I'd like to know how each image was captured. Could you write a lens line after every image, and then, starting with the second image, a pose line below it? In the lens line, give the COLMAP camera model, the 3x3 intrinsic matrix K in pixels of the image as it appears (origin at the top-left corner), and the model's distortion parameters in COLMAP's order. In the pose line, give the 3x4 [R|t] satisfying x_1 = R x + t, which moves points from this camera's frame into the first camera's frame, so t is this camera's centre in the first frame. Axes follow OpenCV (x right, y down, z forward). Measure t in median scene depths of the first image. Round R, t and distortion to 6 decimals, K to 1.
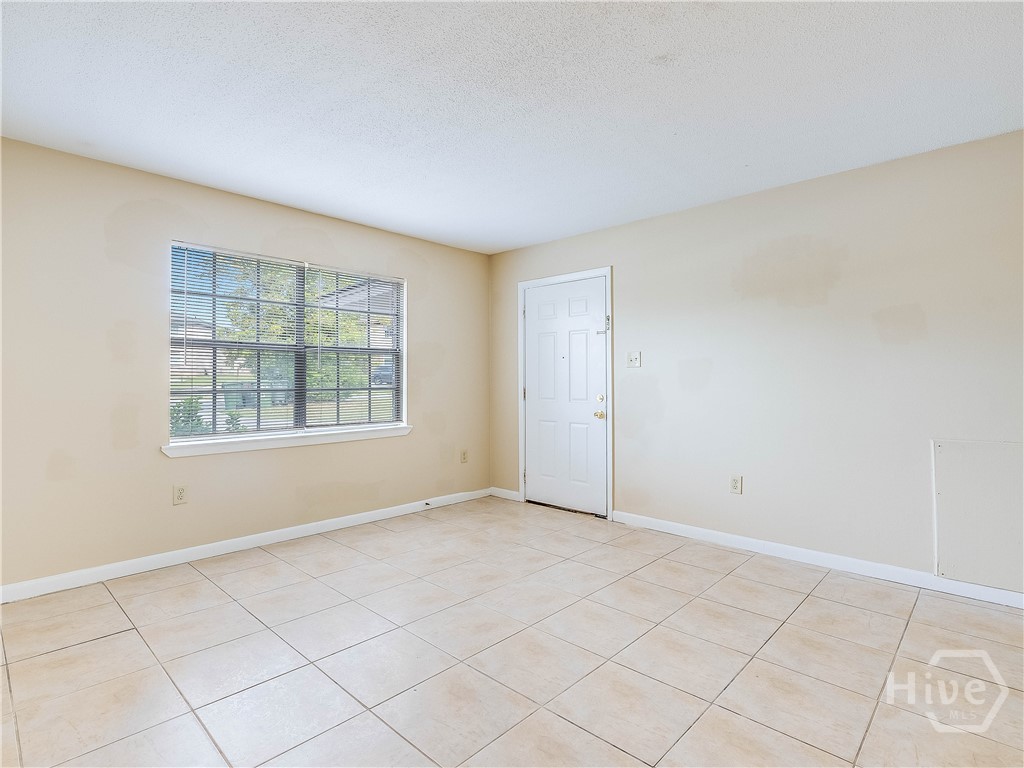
lens RADIAL K [[524.6, 0, 509.5], [0, 524.6, 368.6], [0, 0, 1]] dist [-0.000552, -0.000420]
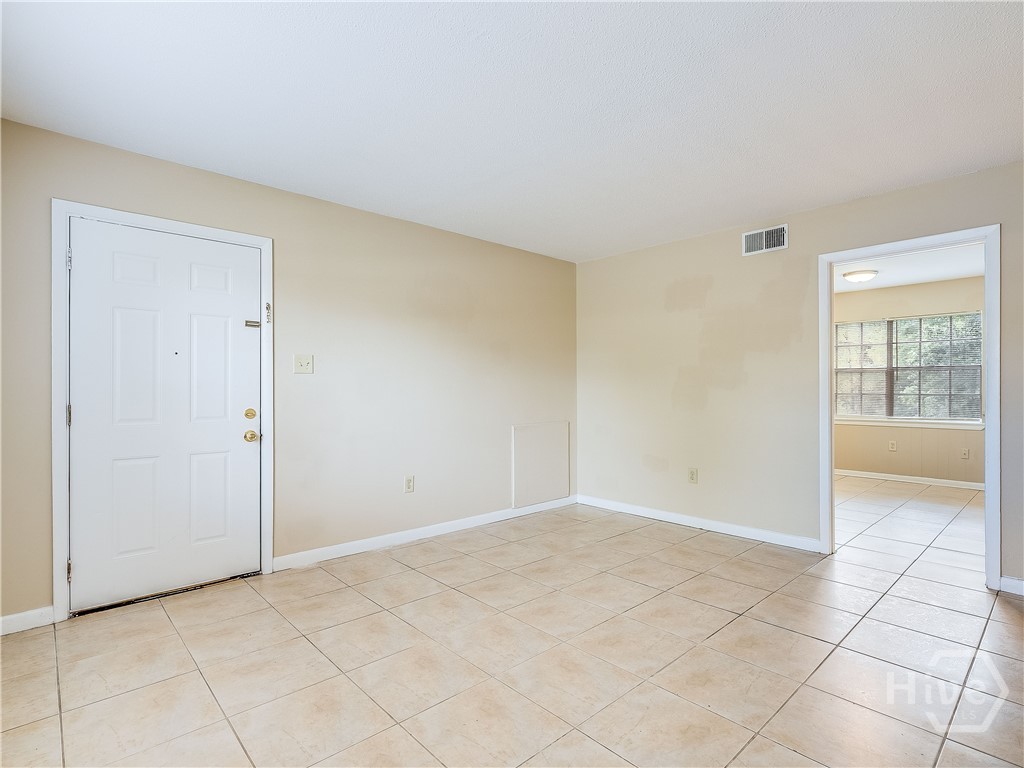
lens RADIAL K [[513.9, 0, 512.0], [0, 513.9, 384.0], [0, 0, 1]] dist [-0.002863, -0.000625]
pose [[0.065675, 0.014678, 0.997733, -0.633558], [-0.020889, 0.999693, -0.013332, 0.020938], [-0.997622, -0.019966, 0.065961, 0.720385]]
